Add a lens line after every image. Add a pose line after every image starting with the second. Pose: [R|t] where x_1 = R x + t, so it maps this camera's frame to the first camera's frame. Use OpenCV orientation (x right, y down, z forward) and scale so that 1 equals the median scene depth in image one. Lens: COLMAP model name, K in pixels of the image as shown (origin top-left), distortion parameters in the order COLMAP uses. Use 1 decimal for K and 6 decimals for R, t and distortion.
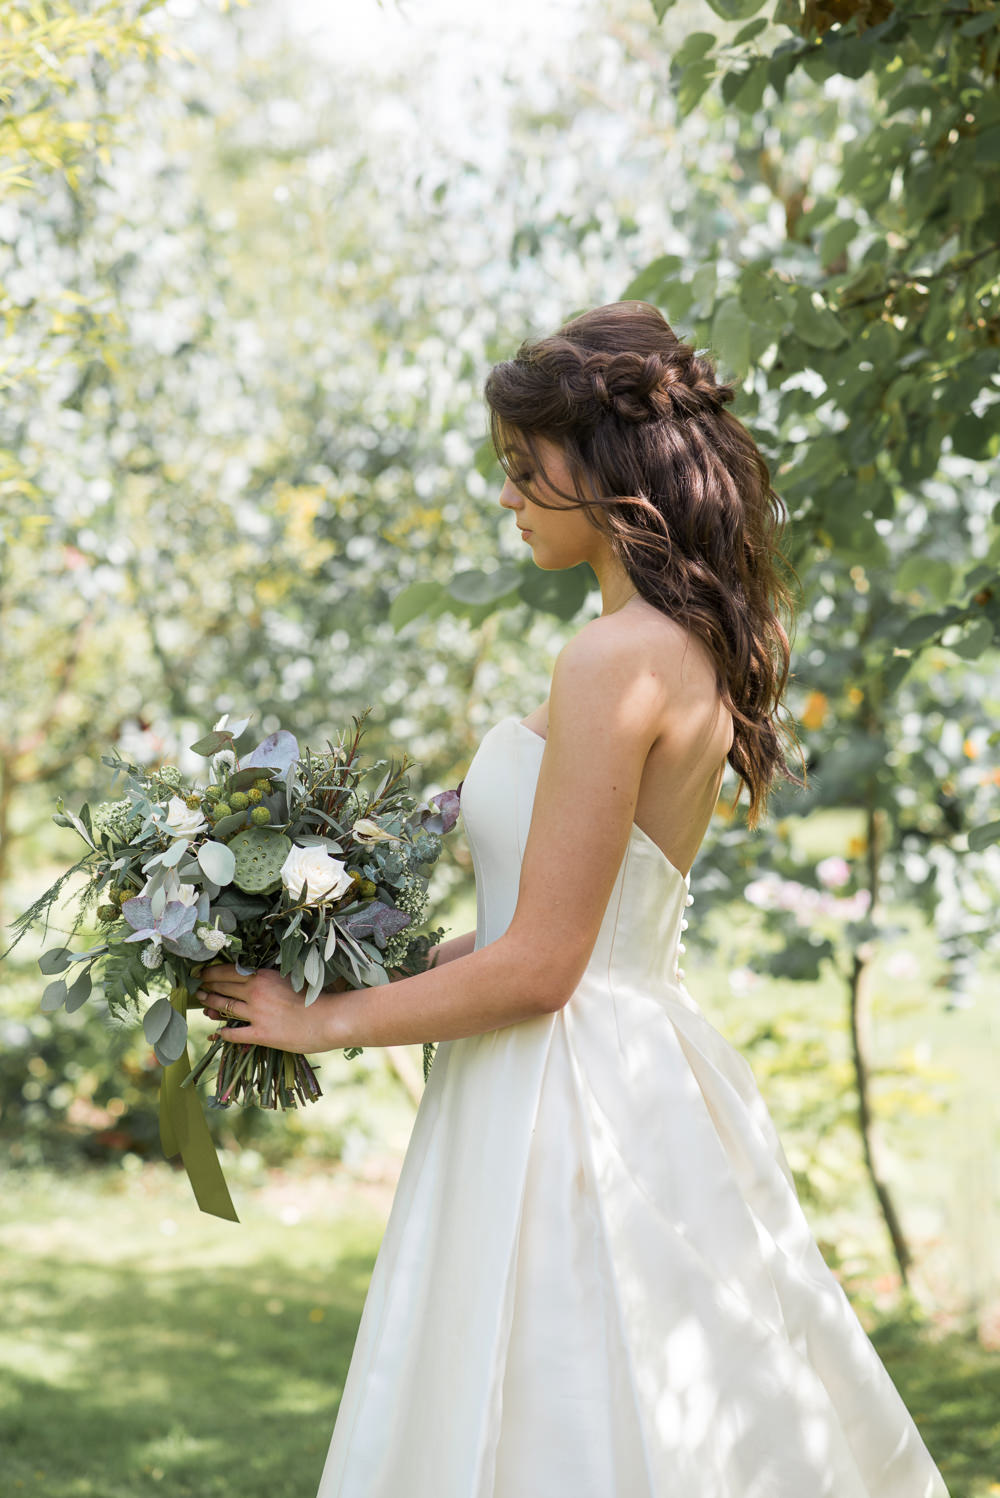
lens RADIAL K [[3699.1, 0, 502.7], [0, 3699.1, 752.4], [0, 0, 1]] dist [0.226182, 0.000000]
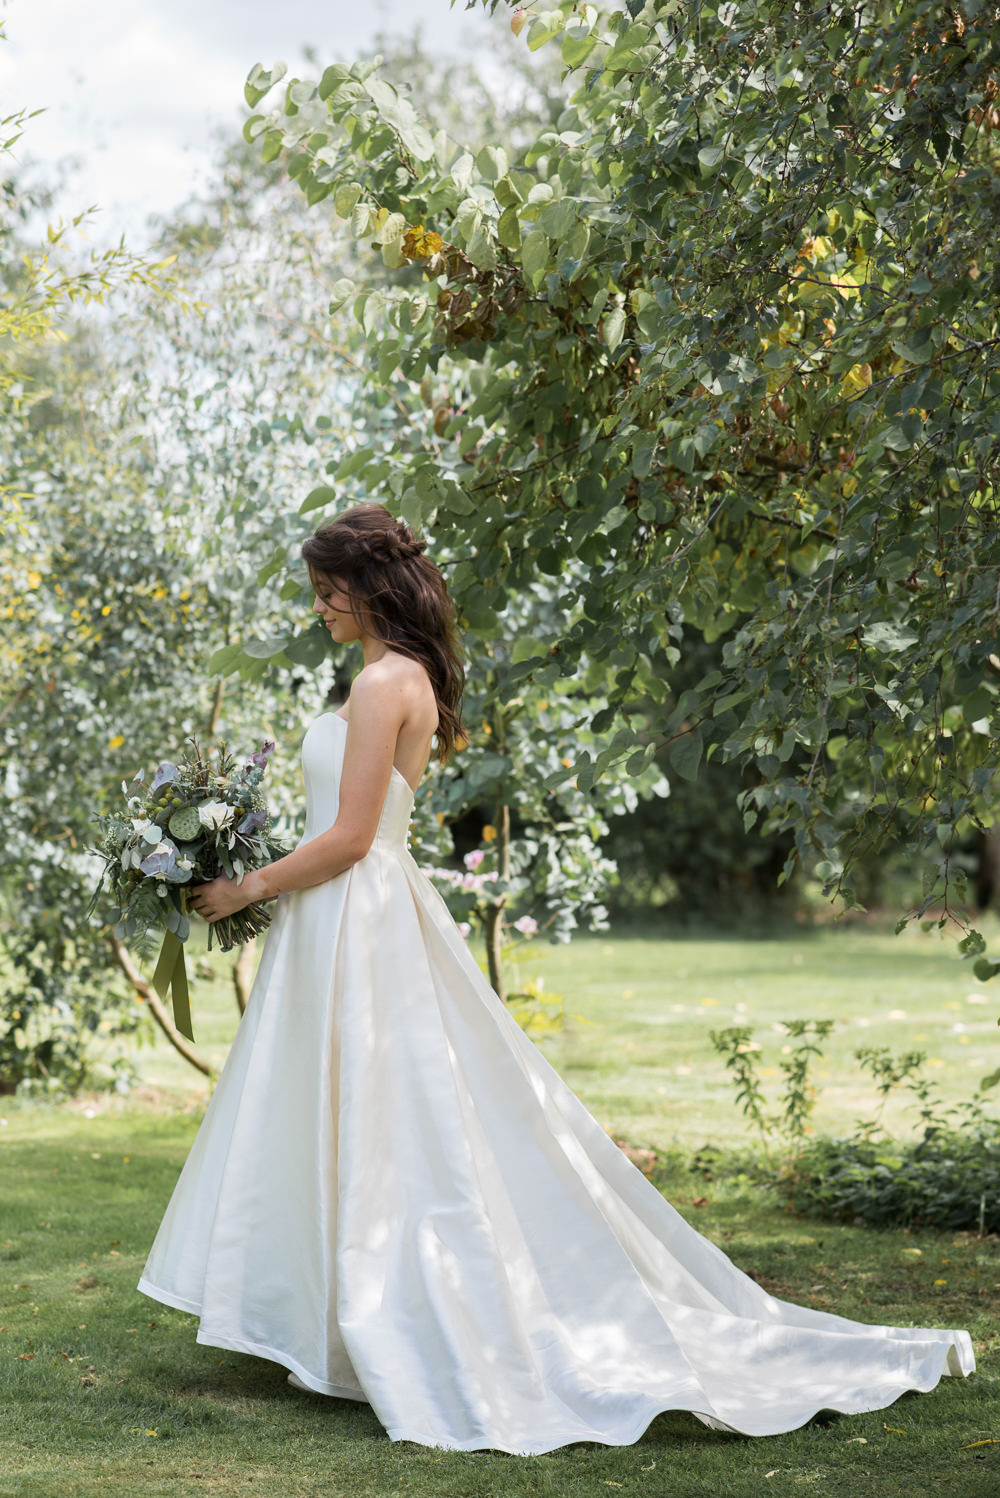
lens RADIAL K [[3699.1, 0, 502.6], [0, 3699.1, 746.9], [0, 0, 1]] dist [0.226182, 0.000000]
pose [[0.995167, -0.015903, 0.096899, -0.042580], [0.018511, 0.999489, -0.026073, 0.031195], [-0.096435, 0.027741, 0.994953, -0.473812]]
